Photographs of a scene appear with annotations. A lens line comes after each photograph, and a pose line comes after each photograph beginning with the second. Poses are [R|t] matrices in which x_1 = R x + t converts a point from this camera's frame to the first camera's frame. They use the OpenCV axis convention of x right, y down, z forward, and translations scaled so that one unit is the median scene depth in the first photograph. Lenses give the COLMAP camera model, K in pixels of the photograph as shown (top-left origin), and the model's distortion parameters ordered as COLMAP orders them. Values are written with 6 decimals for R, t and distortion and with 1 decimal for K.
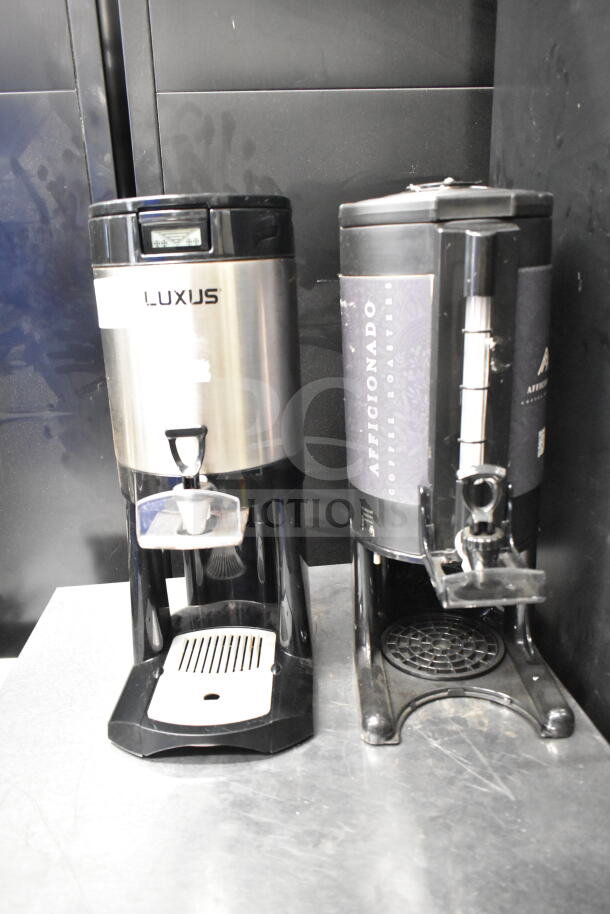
lens RADIAL K [[679.6, 0, 305.0], [0, 679.6, 457.0], [0, 0, 1]] dist [-0.018576, 0.001818]
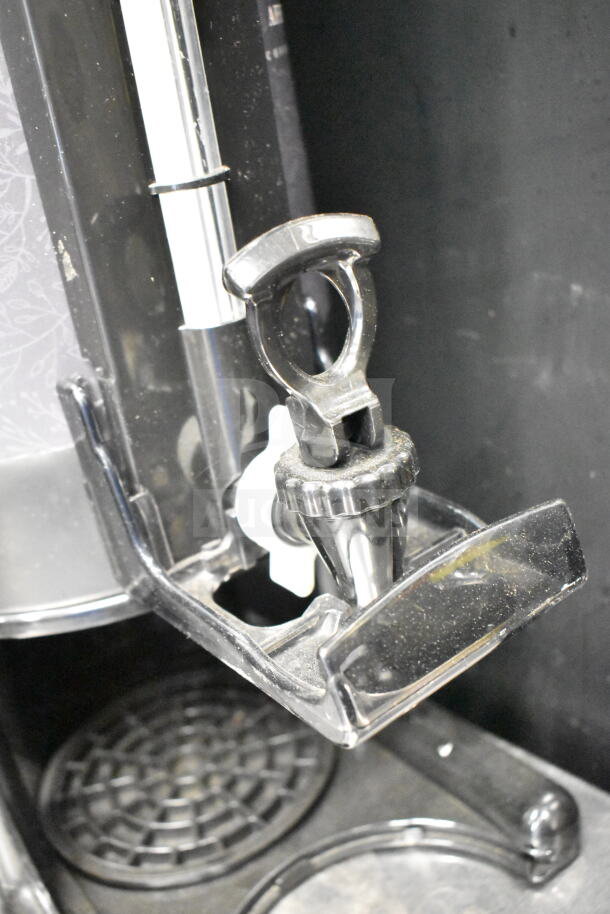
lens RADIAL K [[982.3, 0, 305.0], [0, 982.3, 457.0], [0, 0, 1]] dist [-0.020185, -0.022708]
pose [[0.792258, -0.331754, 0.512119, 0.021206], [0.292052, 0.943073, 0.159119, 0.035975], [-0.535754, 0.023502, 0.844047, 0.591358]]
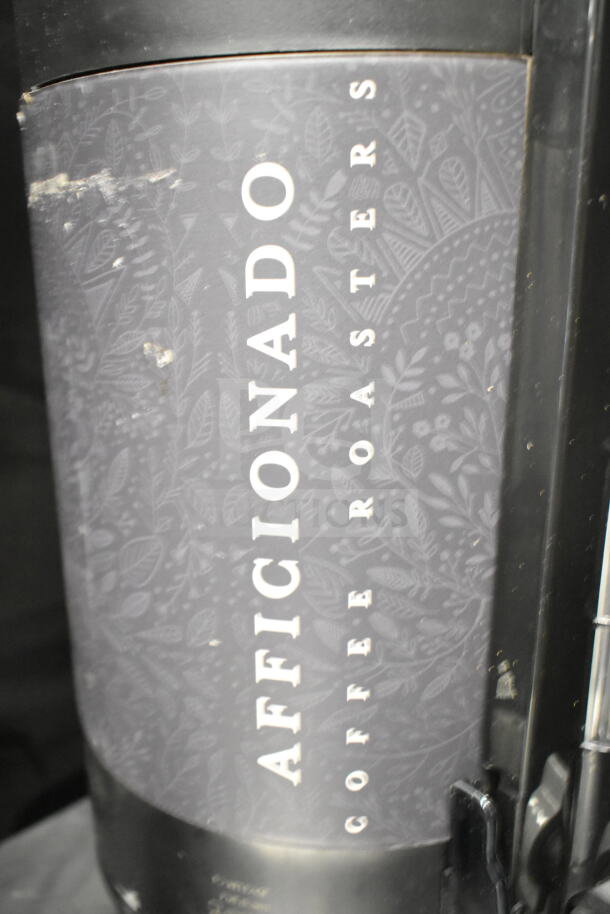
lens RADIAL K [[826.4, 0, 305.0], [0, 826.4, 457.0], [0, 0, 1]] dist [-0.018584, -0.003849]
pose [[0.774421, -0.131196, 0.618918, -0.095490], [0.154964, 0.987799, 0.015490, -0.122524], [-0.613399, 0.083914, 0.785303, 0.760735]]
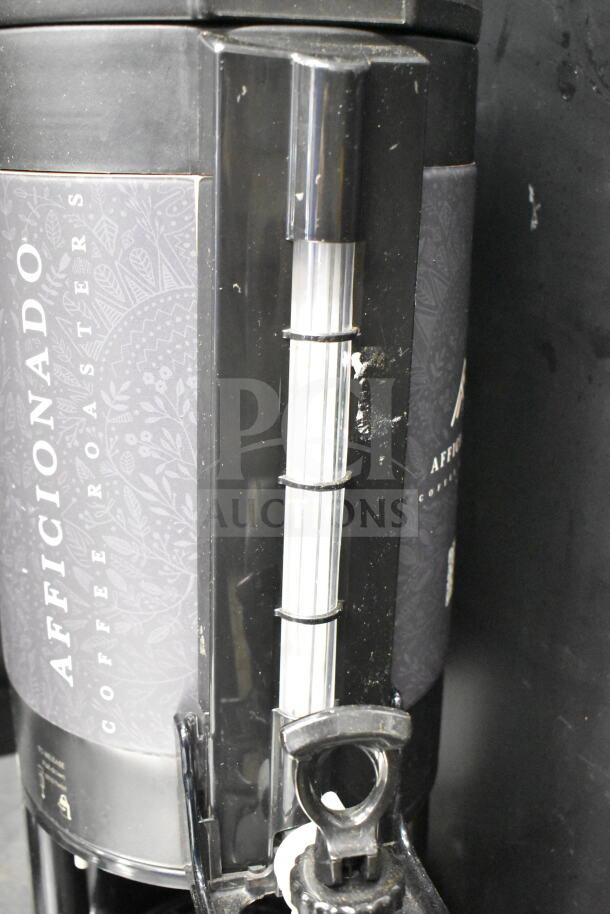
lens RADIAL K [[982.3, 0, 305.0], [0, 982.3, 457.0], [0, 0, 1]] dist [-0.020185, -0.022708]
pose [[0.956777, -0.032166, 0.289039, 0.082139], [0.025306, 0.999303, 0.027437, -0.123946], [-0.289720, -0.018937, 0.956924, 0.453903]]
